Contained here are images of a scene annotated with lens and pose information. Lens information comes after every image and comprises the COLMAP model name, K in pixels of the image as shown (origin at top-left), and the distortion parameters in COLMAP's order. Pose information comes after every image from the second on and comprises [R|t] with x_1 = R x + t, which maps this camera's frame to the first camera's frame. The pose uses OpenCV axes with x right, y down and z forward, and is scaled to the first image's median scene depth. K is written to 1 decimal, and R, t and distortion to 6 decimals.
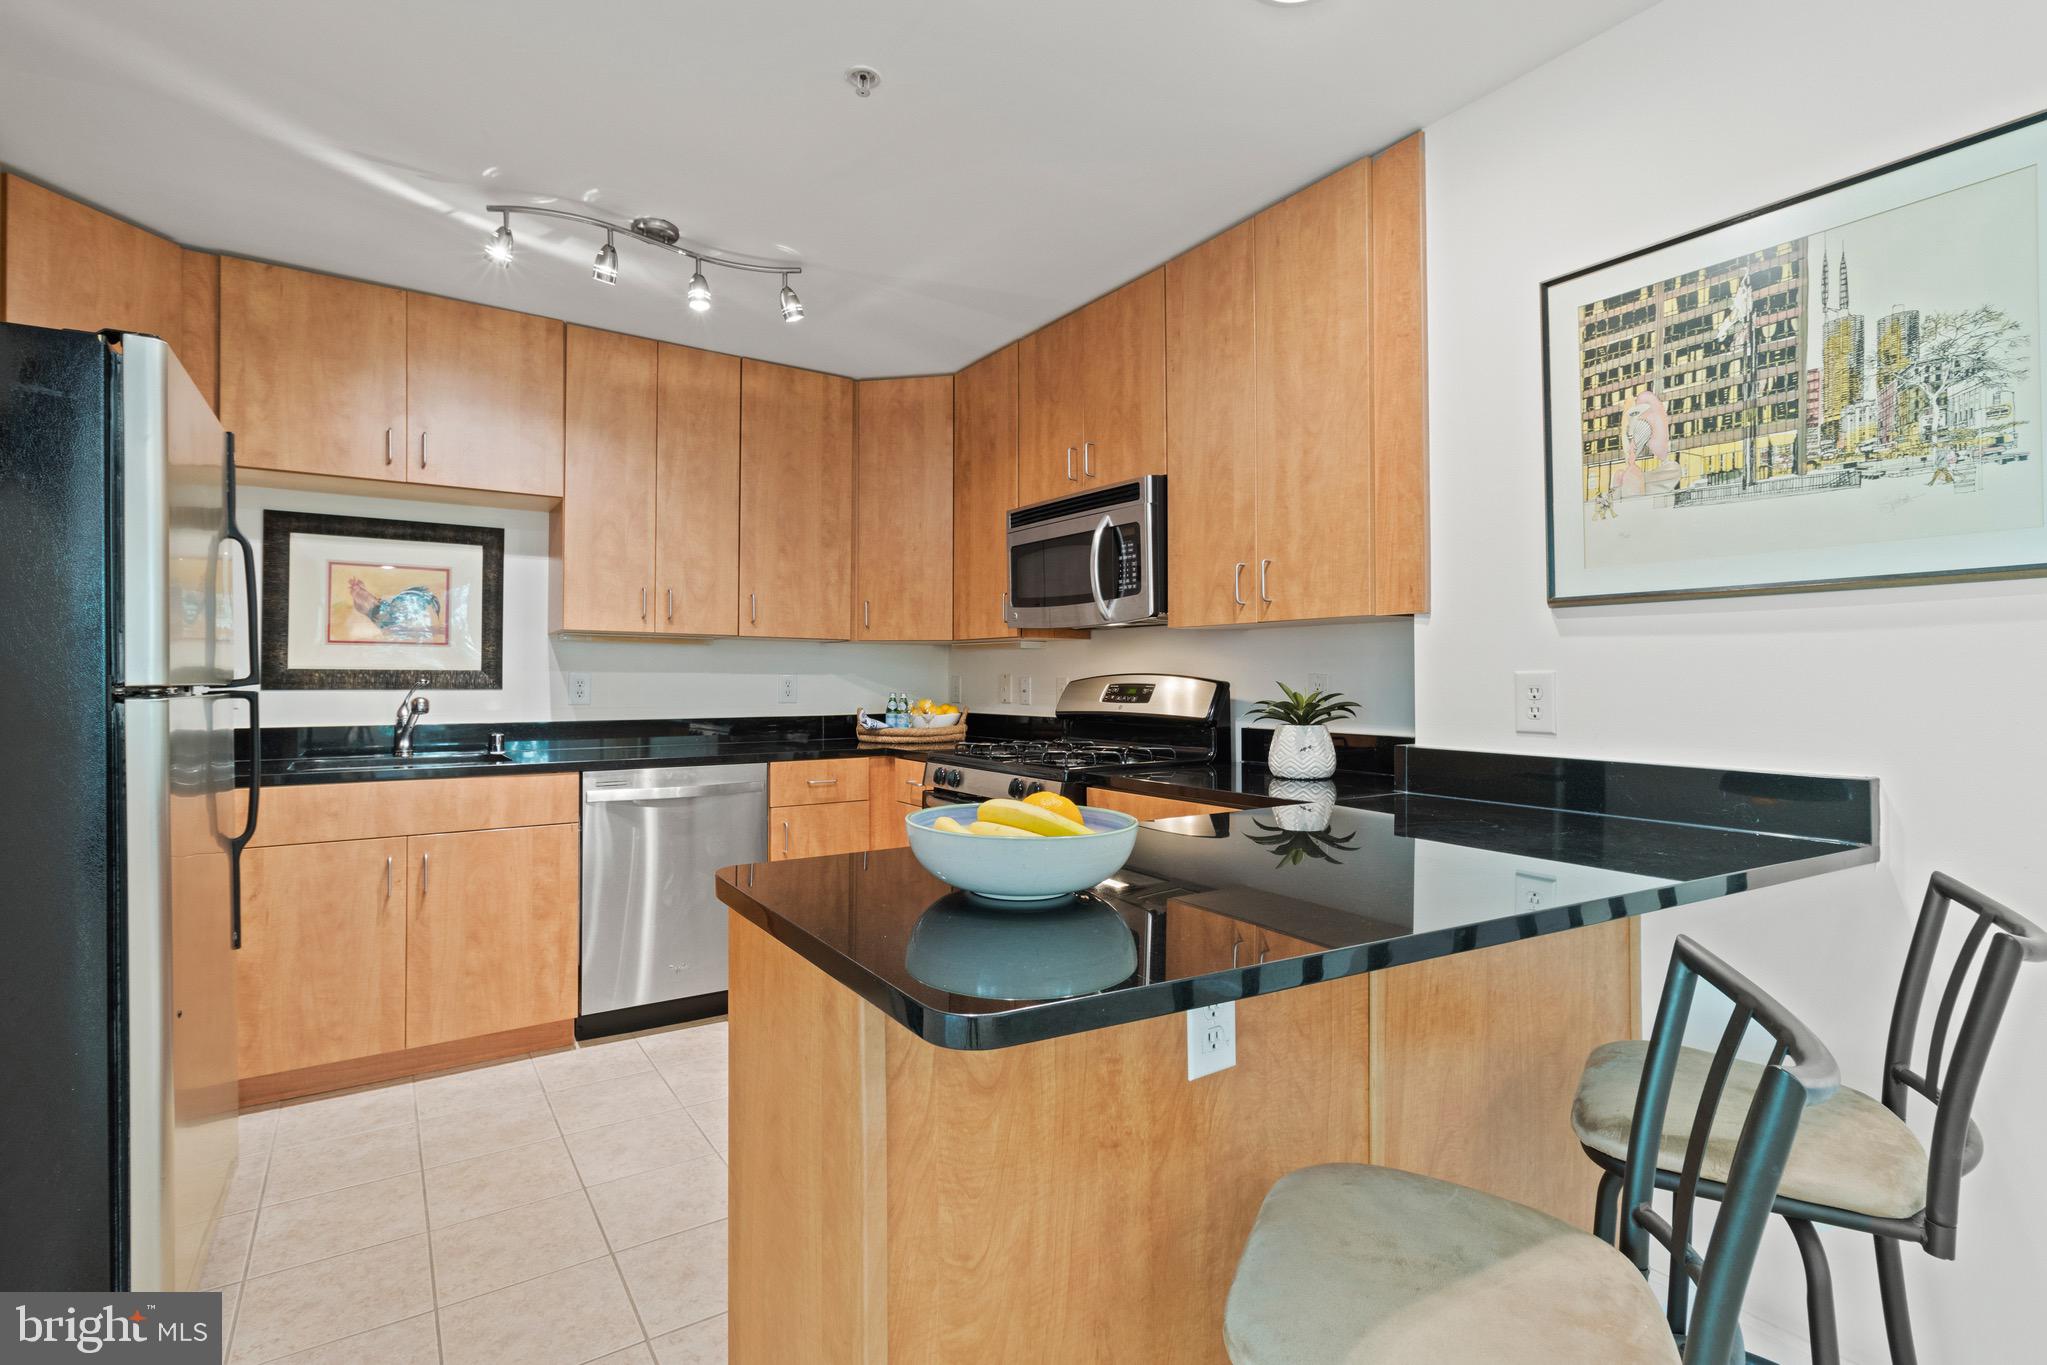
lens RADIAL K [[967.6, 0, 1017.6], [0, 967.6, 669.8], [0, 0, 1]] dist [0.001314, 0.000779]
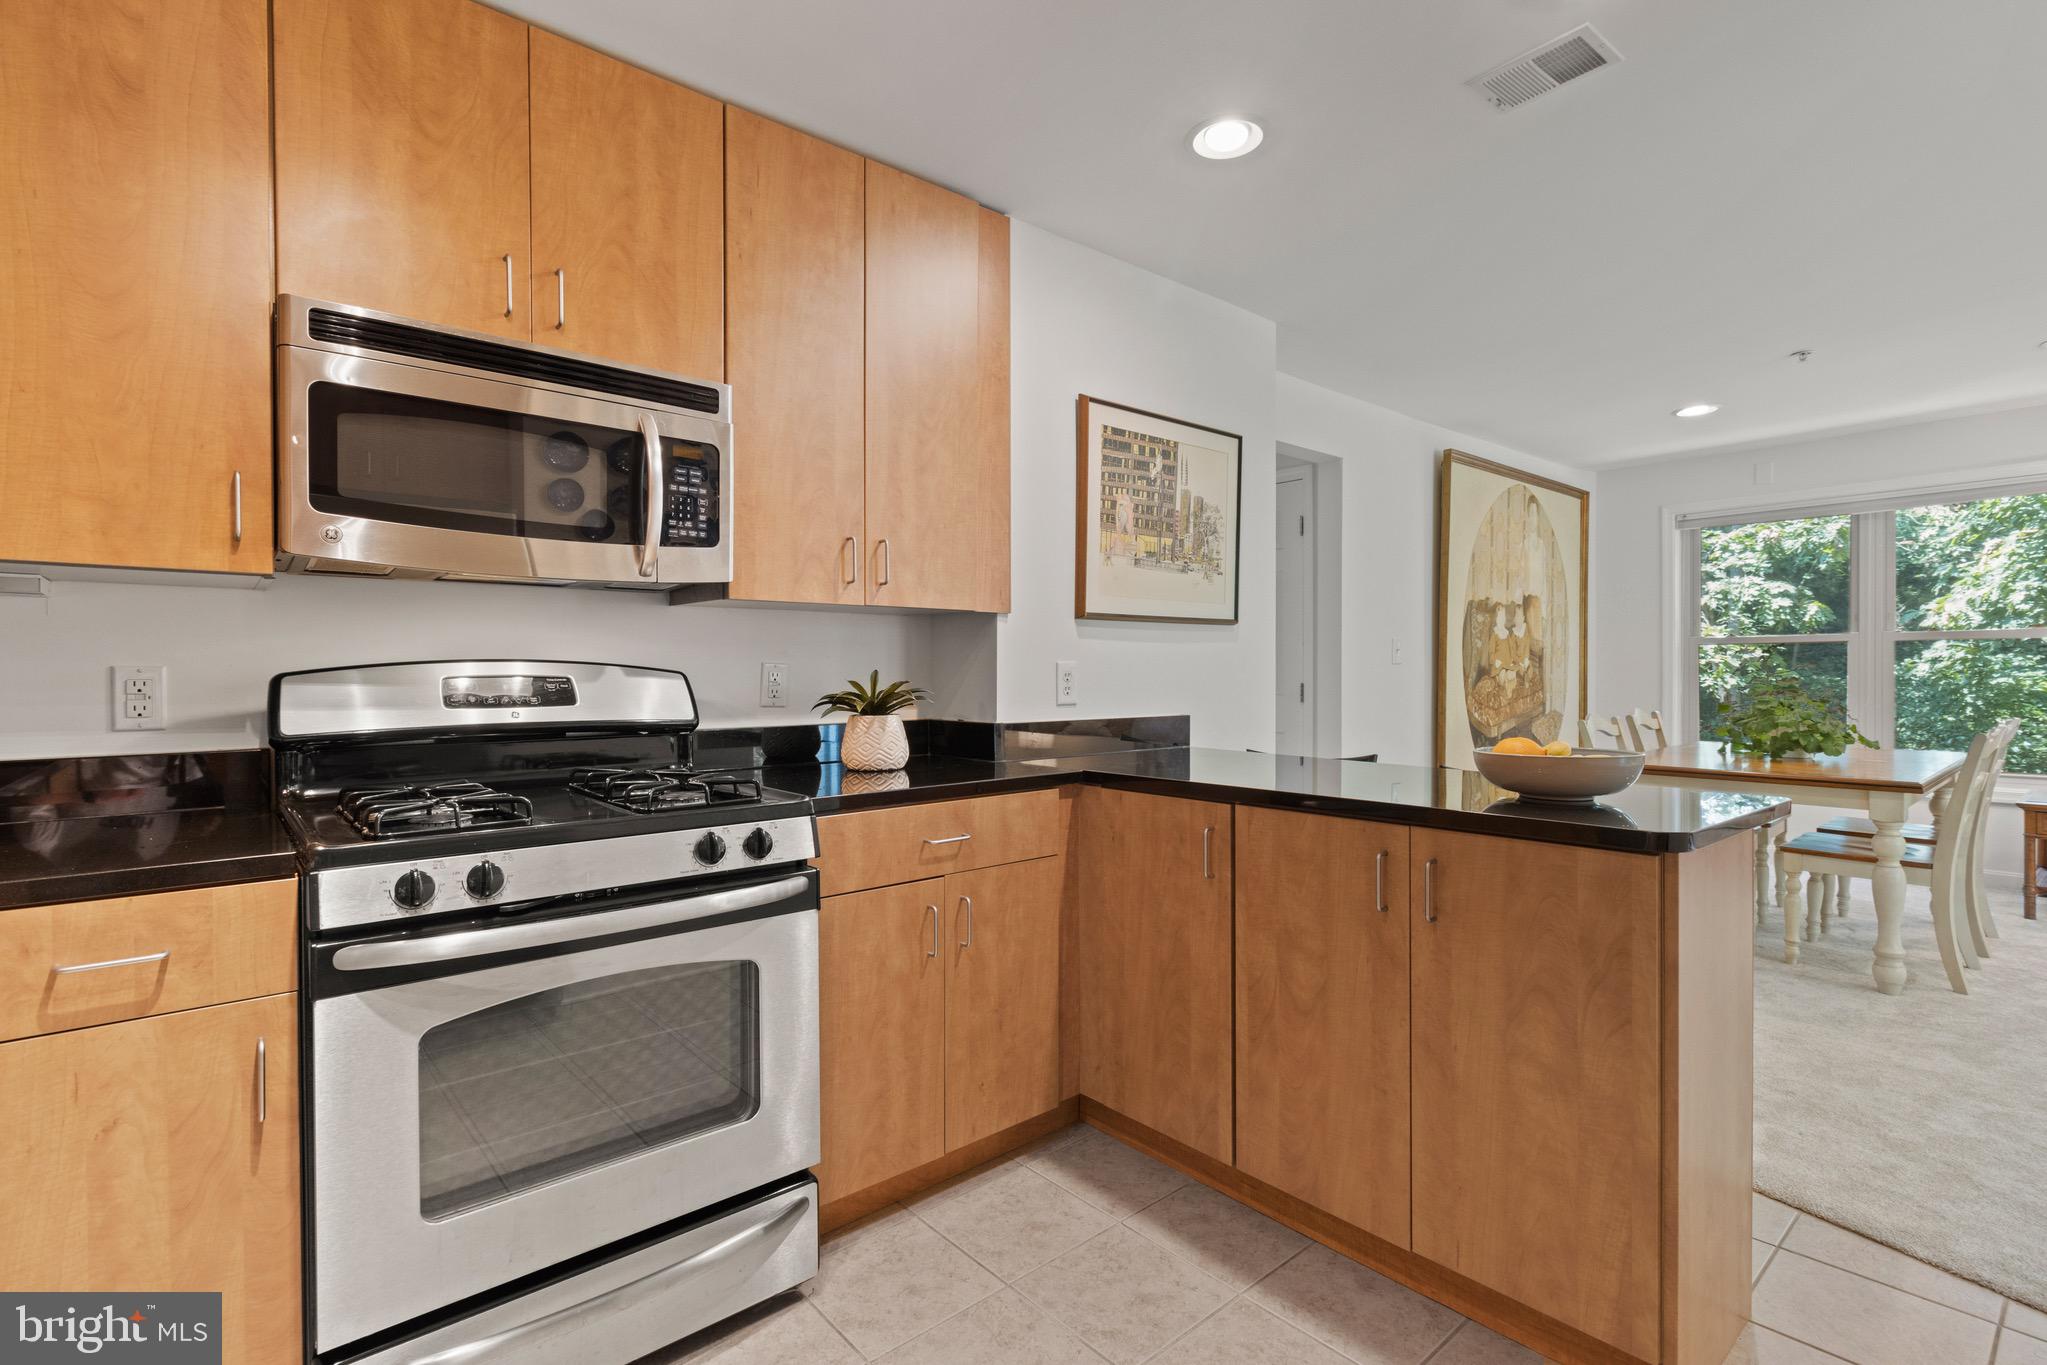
lens RADIAL K [[967.6, 0, 1017.6], [0, 967.6, 669.8], [0, 0, 1]] dist [0.001314, 0.000779]
pose [[-0.131946, -0.004413, 0.991247, -0.969176], [-0.008740, 0.999956, 0.003288, 0.010248], [-0.991218, -0.008229, -0.131978, 1.399255]]
